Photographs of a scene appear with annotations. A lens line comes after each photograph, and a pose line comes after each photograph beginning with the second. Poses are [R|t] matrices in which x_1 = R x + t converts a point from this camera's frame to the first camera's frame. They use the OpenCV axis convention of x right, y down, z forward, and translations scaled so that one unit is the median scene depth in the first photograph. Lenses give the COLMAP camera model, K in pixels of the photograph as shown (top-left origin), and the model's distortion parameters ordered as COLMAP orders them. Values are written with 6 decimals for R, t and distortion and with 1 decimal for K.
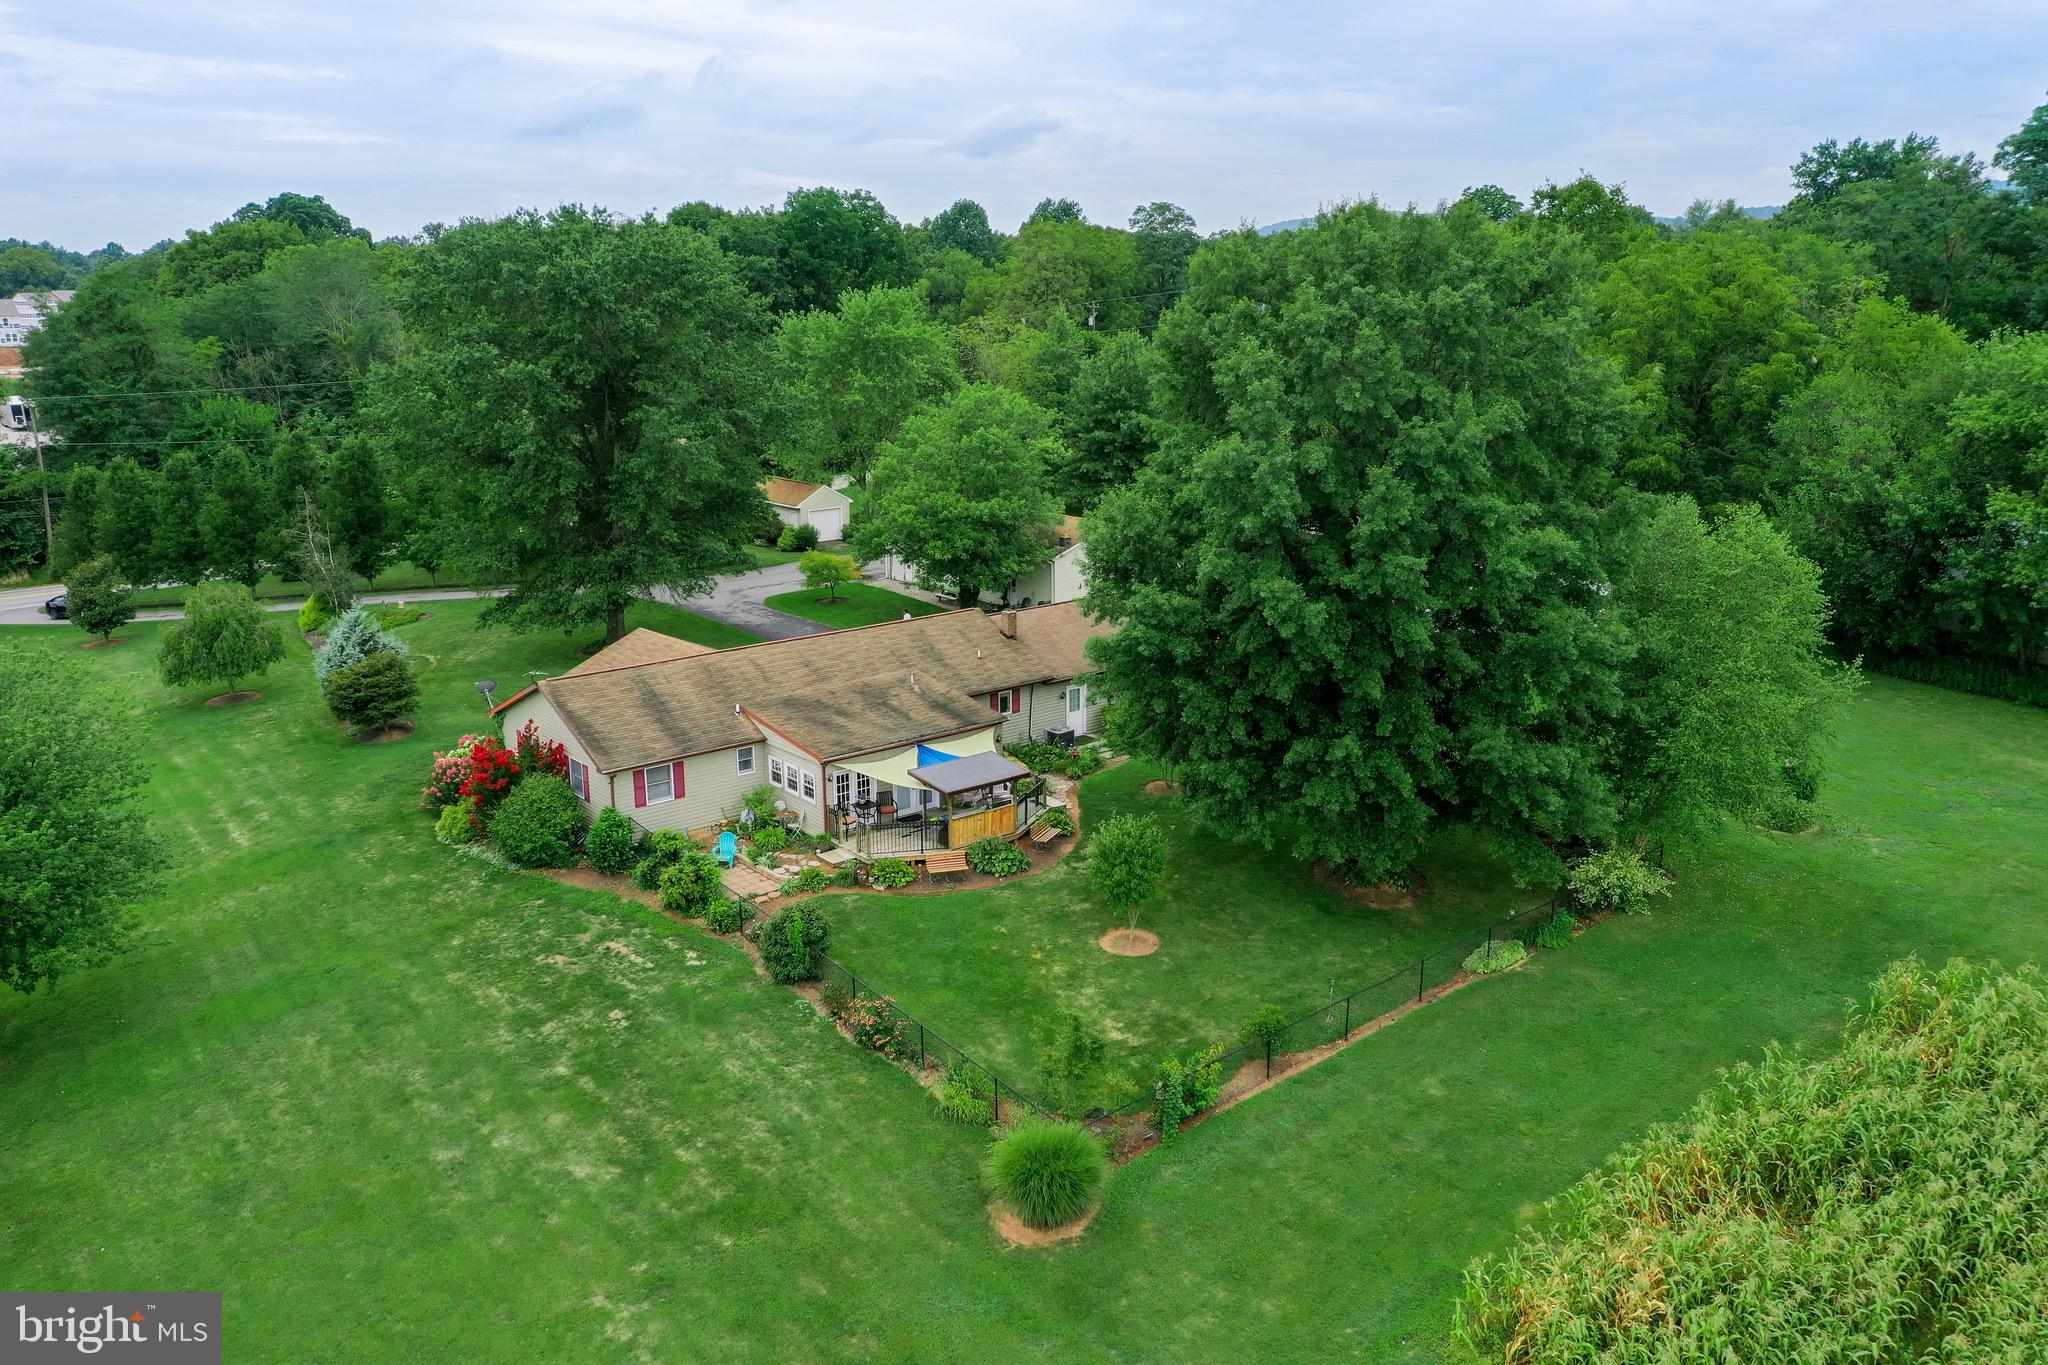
lens RADIAL K [[1616.7, 0, 1018.9], [0, 1616.7, 690.7], [0, 0, 1]] dist [-0.009252, 0.069341]
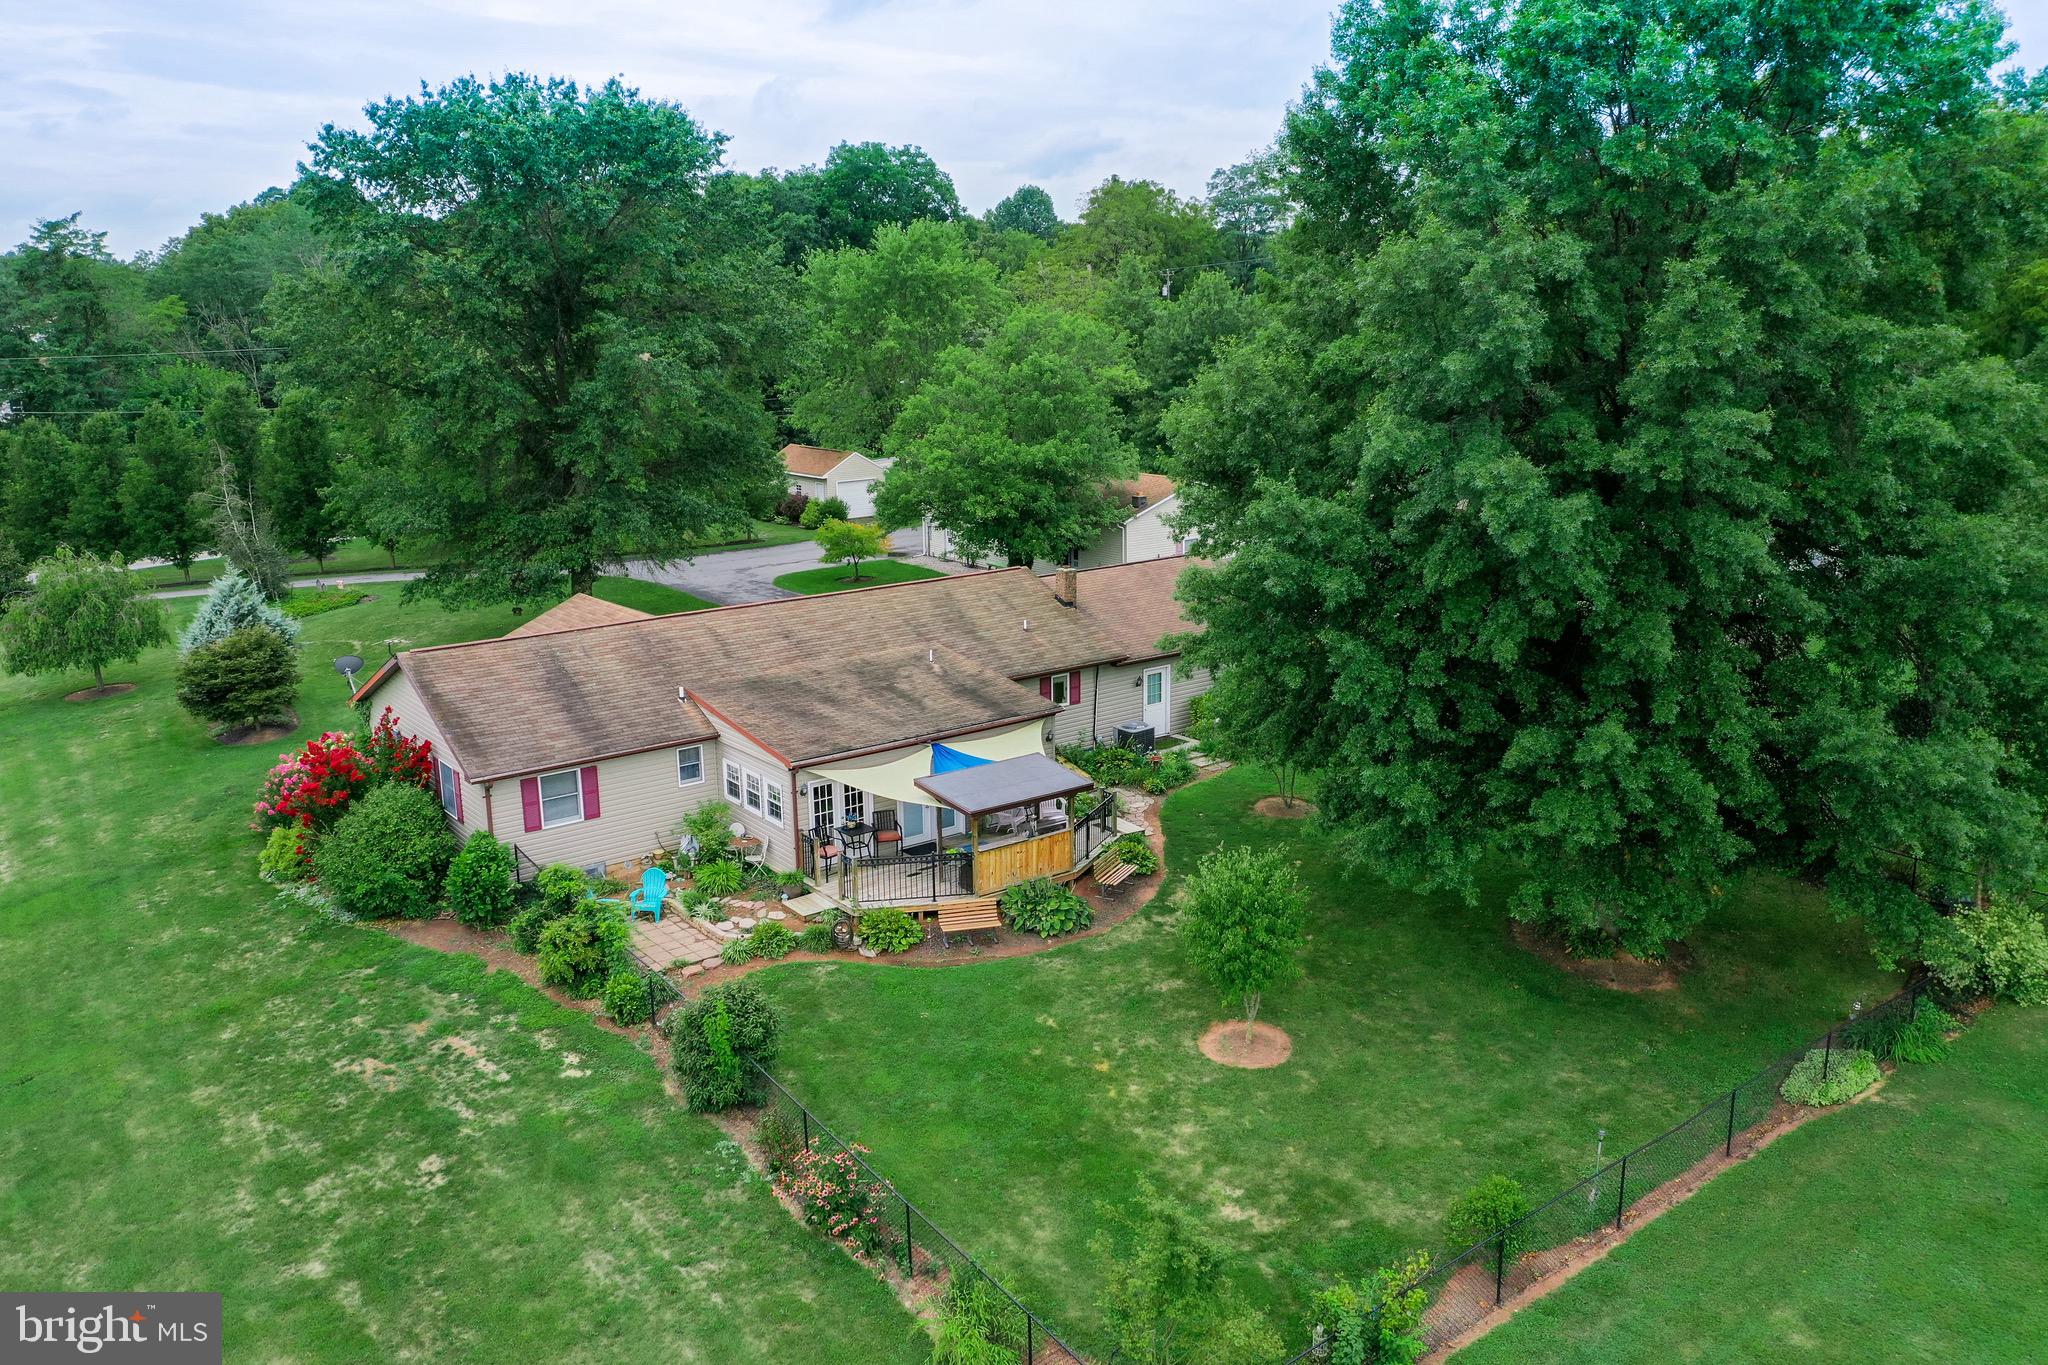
lens RADIAL K [[1616.7, 0, 1018.9], [0, 1616.7, 690.7], [0, 0, 1]] dist [-0.009252, 0.069341]
pose [[0.999101, 0.000781, -0.042386, 0.004798], [-0.001331, 0.999915, -0.012934, 0.021551], [0.042372, 0.012979, 0.999018, 0.334442]]
